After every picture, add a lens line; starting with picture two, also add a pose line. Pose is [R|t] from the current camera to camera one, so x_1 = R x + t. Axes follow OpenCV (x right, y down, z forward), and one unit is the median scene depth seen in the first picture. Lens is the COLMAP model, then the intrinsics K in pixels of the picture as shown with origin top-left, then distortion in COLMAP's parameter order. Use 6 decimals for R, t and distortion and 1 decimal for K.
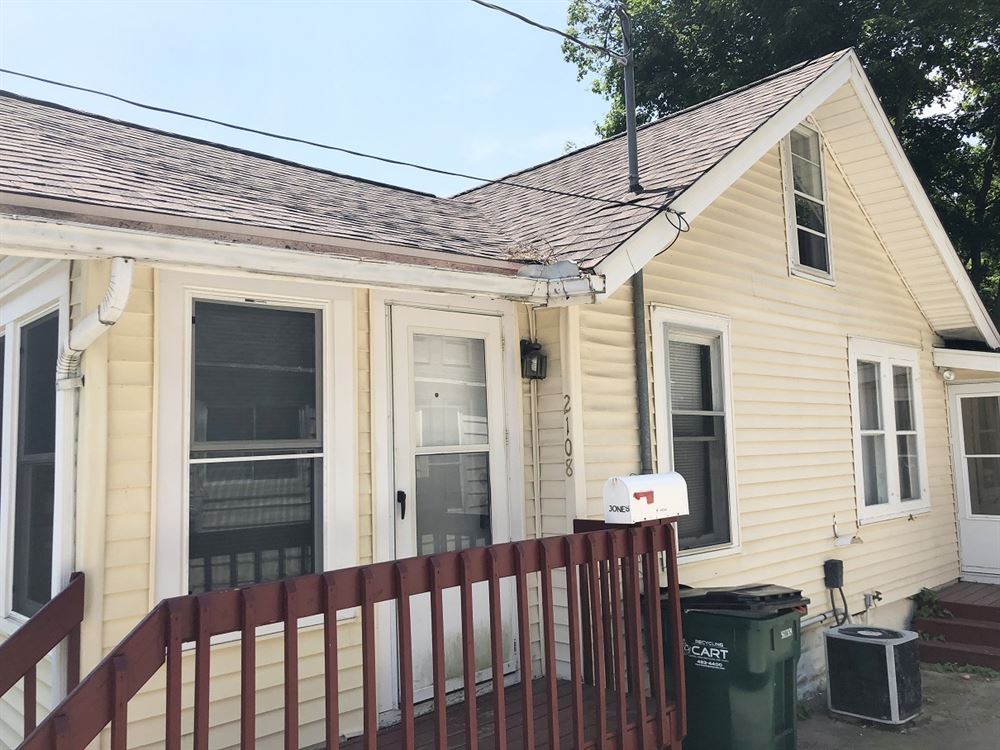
lens RADIAL K [[817.9, 0, 500.0], [0, 817.9, 375.0], [0, 0, 1]] dist [-0.007252, -0.002702]
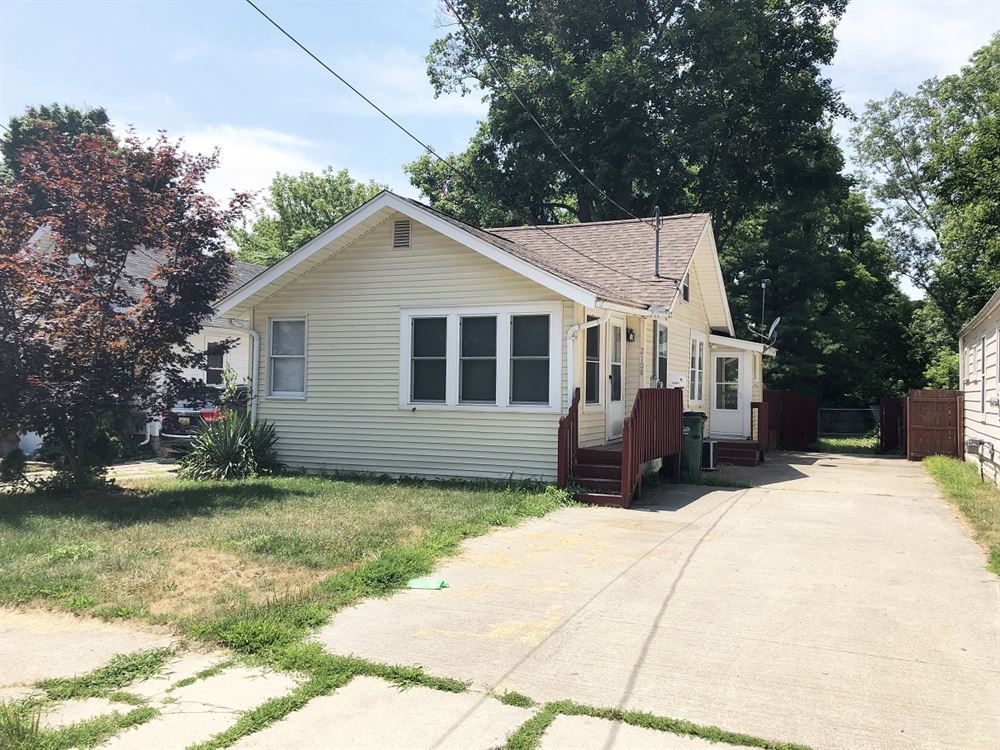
lens RADIAL K [[817.9, 0, 500.0], [0, 817.9, 375.0], [0, 0, 1]] dist [-0.007252, -0.002702]
pose [[0.925755, 0.053118, 0.374373, -1.015380], [-0.079651, 0.995263, 0.055750, -0.001343], [-0.369639, -0.081431, 0.925601, -1.062102]]
